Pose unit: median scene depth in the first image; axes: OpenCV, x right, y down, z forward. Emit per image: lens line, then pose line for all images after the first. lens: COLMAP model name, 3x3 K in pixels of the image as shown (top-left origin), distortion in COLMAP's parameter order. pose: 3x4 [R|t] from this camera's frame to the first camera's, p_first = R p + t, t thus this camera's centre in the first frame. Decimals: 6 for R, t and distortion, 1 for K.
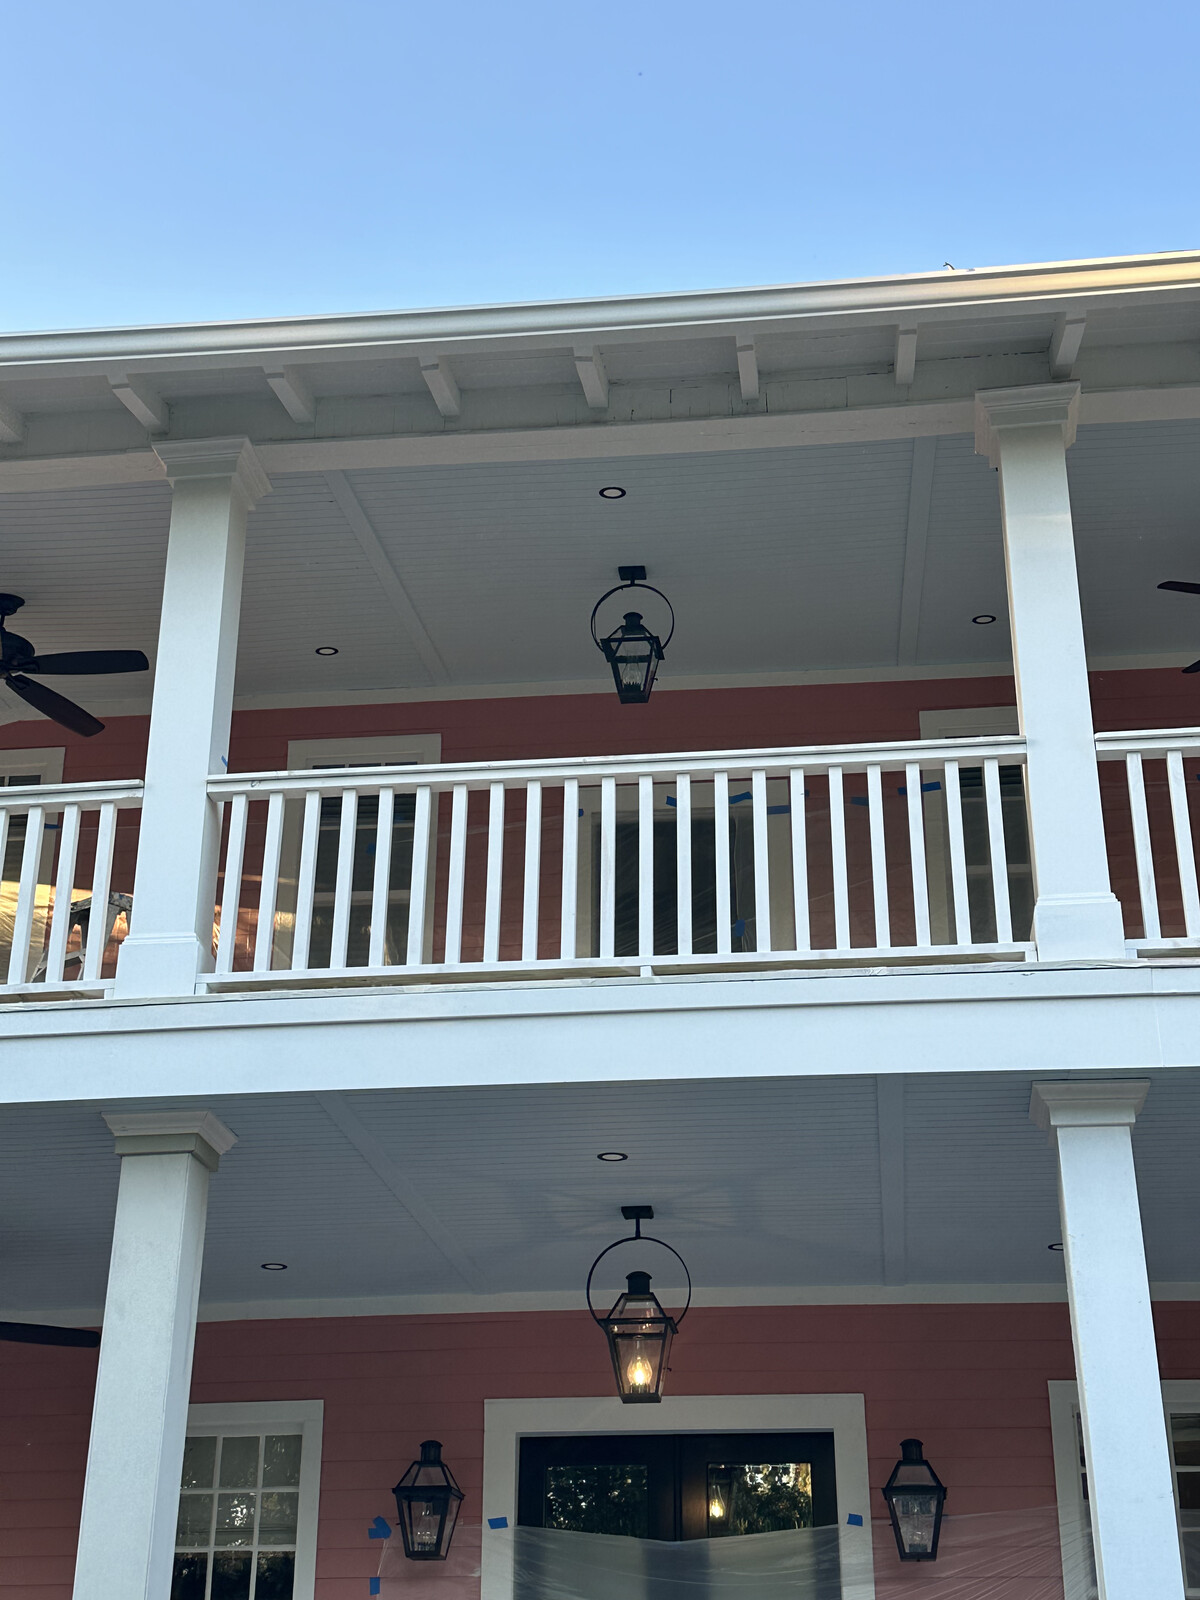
lens RADIAL K [[2214.4, 0, 610.6], [0, 2214.4, 796.8], [0, 0, 1]] dist [0.119156, 0.000000]
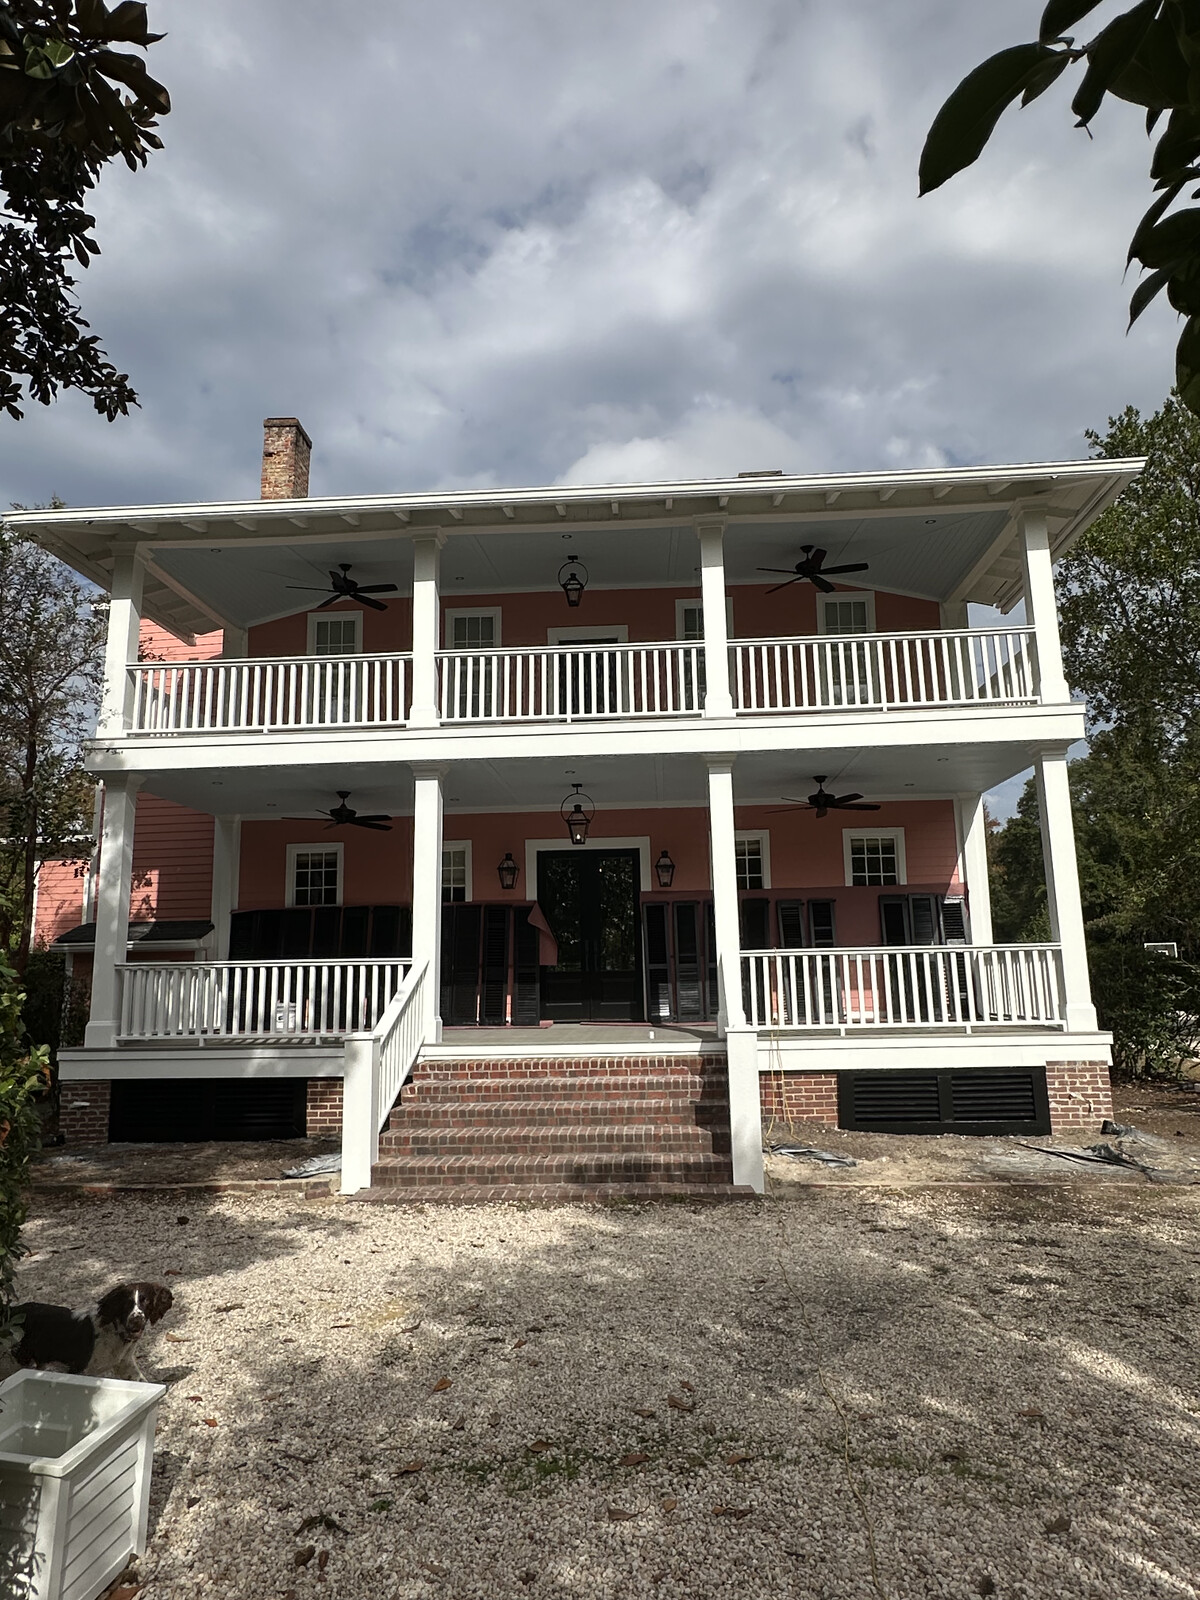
lens RADIAL K [[981.9, 0, 595.9], [0, 981.9, 800.3], [0, 0, 1]] dist [-0.002230, -0.000101]
pose [[0.998704, -0.011285, 0.049624, -0.032514], [-0.002154, 0.964855, 0.262773, -0.164662], [-0.050845, -0.262539, 0.963581, -0.343374]]
